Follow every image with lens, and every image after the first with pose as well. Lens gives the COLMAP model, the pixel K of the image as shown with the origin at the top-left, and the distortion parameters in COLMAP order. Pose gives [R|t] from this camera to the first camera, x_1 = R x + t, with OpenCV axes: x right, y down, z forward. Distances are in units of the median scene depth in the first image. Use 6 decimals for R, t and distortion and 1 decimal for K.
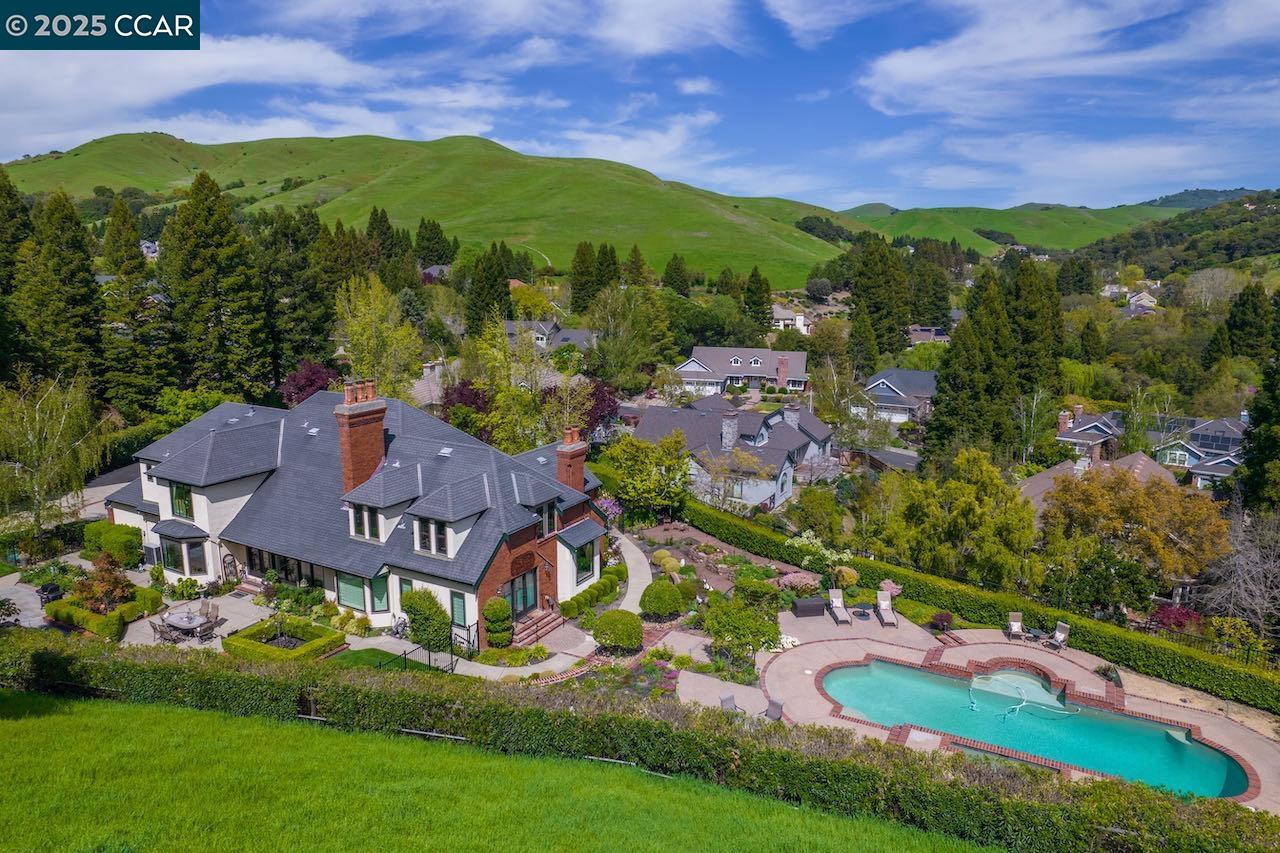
lens RADIAL K [[827.0, 0, 630.3], [0, 827.0, 429.8], [0, 0, 1]] dist [-0.072099, 0.064544]
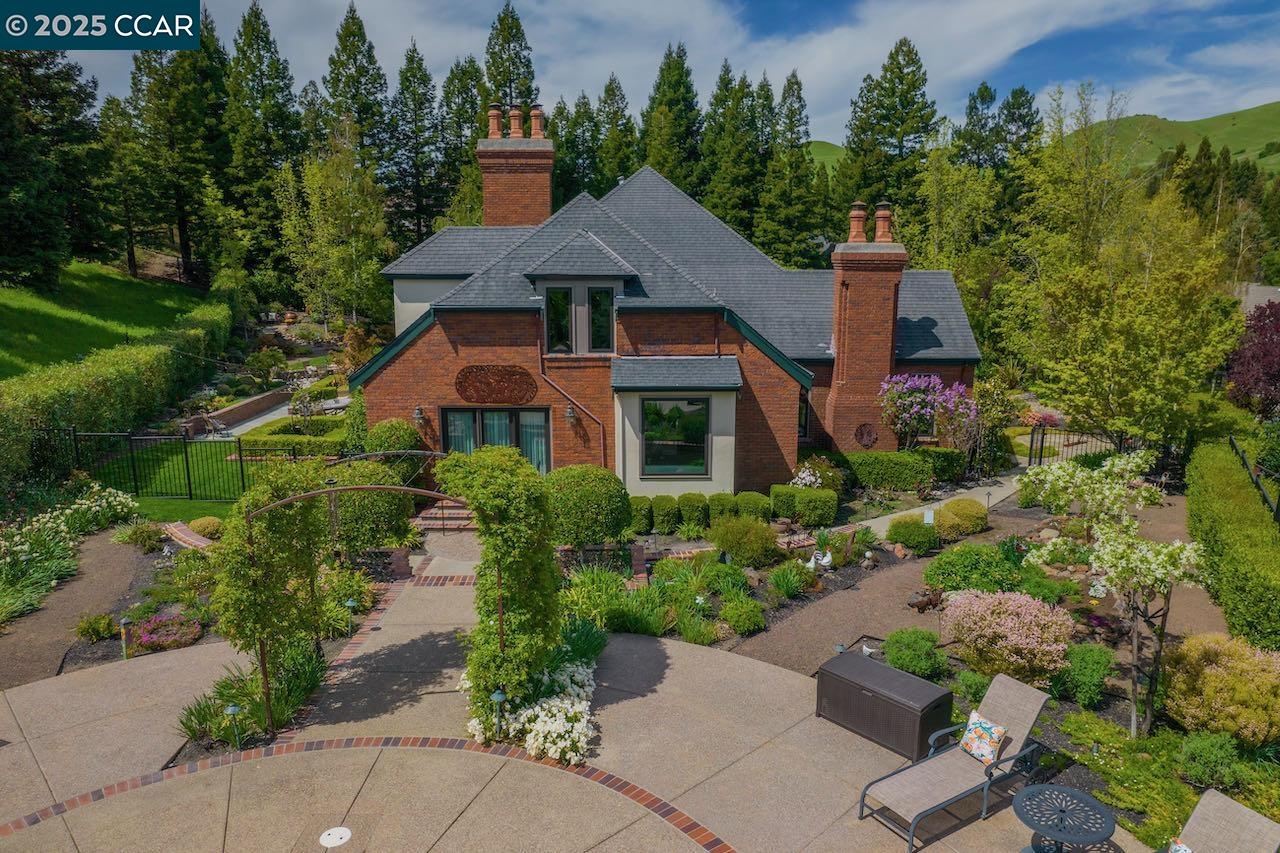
lens RADIAL K [[854.9, 0, 665.4], [0, 854.9, 449.0], [0, 0, 1]] dist [-0.088440, 0.079572]
pose [[0.516399, 0.179767, -0.837267, 0.344714], [-0.168046, 0.979981, 0.106763, 0.115831], [0.839698, 0.085567, 0.536270, 0.739972]]
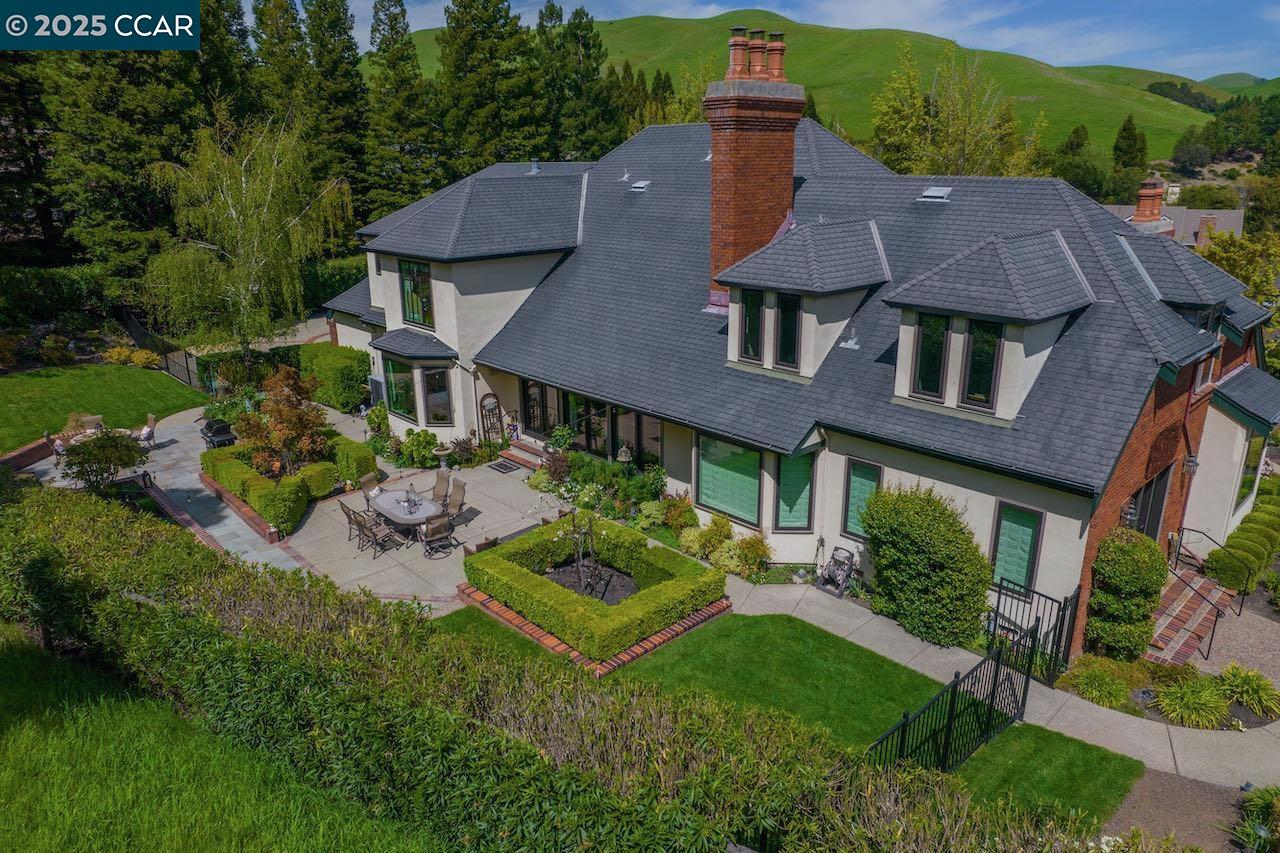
lens RADIAL K [[827.0, 0, 630.3], [0, 827.0, 429.8], [0, 0, 1]] dist [-0.072099, 0.064544]
pose [[0.951134, 0.078636, -0.298598, -0.237198], [-0.042875, 0.991295, 0.124484, 0.105306], [0.305787, -0.105599, 0.946226, 0.505637]]
